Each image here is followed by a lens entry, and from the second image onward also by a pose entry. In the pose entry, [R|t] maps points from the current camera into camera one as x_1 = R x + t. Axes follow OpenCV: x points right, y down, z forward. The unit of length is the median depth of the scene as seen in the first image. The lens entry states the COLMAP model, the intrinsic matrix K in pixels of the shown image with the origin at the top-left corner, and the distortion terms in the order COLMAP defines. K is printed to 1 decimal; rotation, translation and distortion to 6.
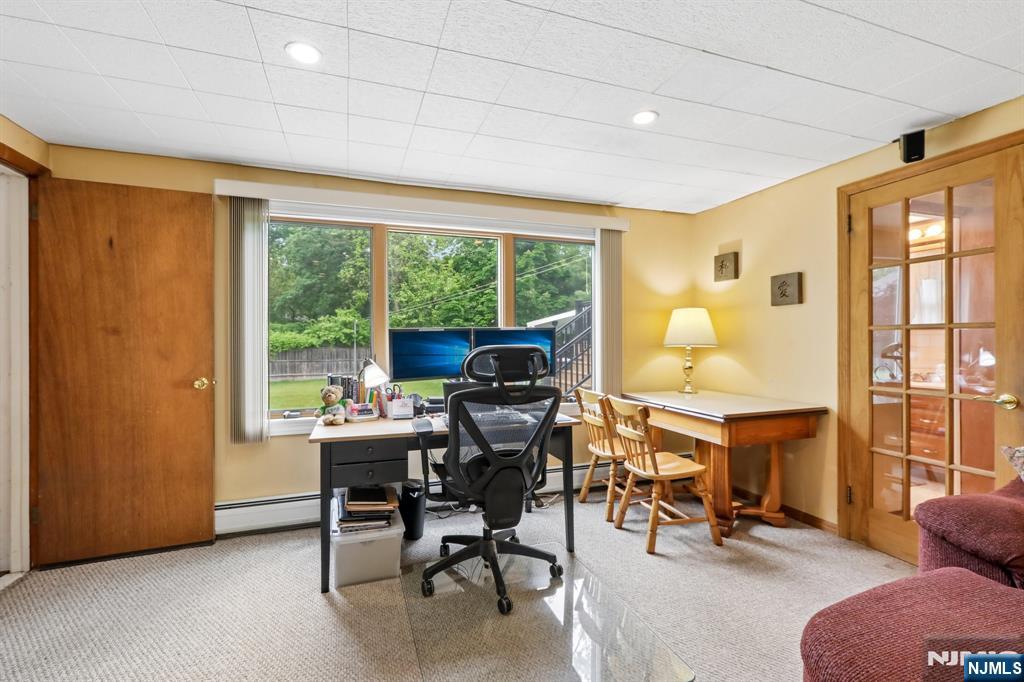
lens RADIAL K [[462.8, 0, 512.2], [0, 462.8, 340.8], [0, 0, 1]] dist [0.005730, 0.000483]
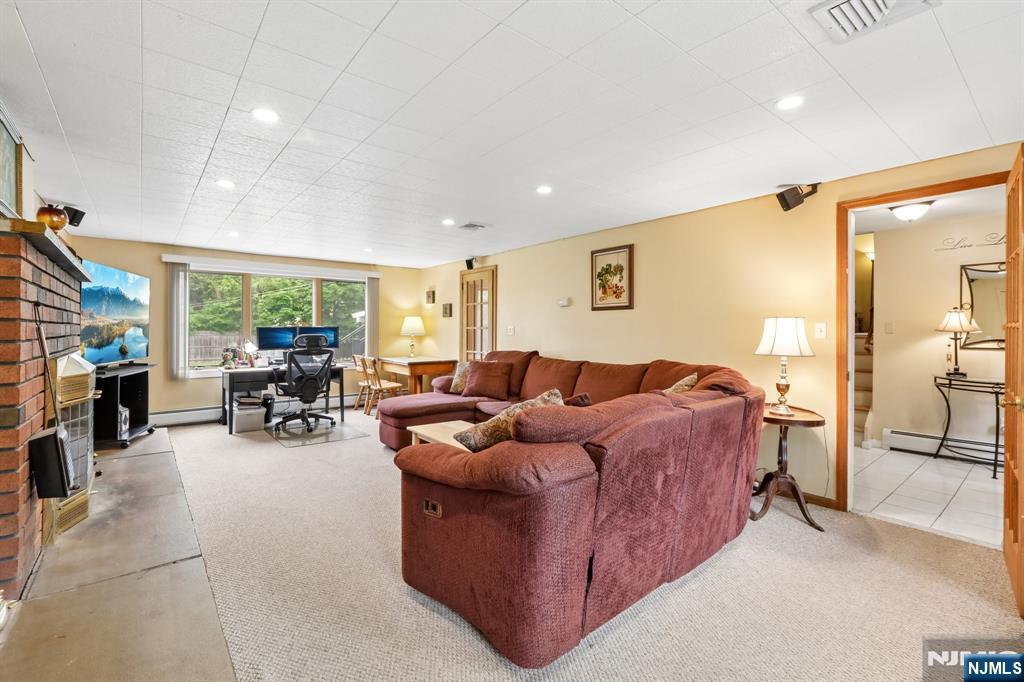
lens RADIAL K [[462.8, 0, 506.9], [0, 462.8, 332.7], [0, 0, 1]] dist [0.005730, 0.000483]
pose [[0.945866, 0.005375, 0.324513, 0.140996], [-0.007849, 0.999949, 0.006314, -0.018474], [-0.324462, -0.008519, 0.945860, -1.417903]]
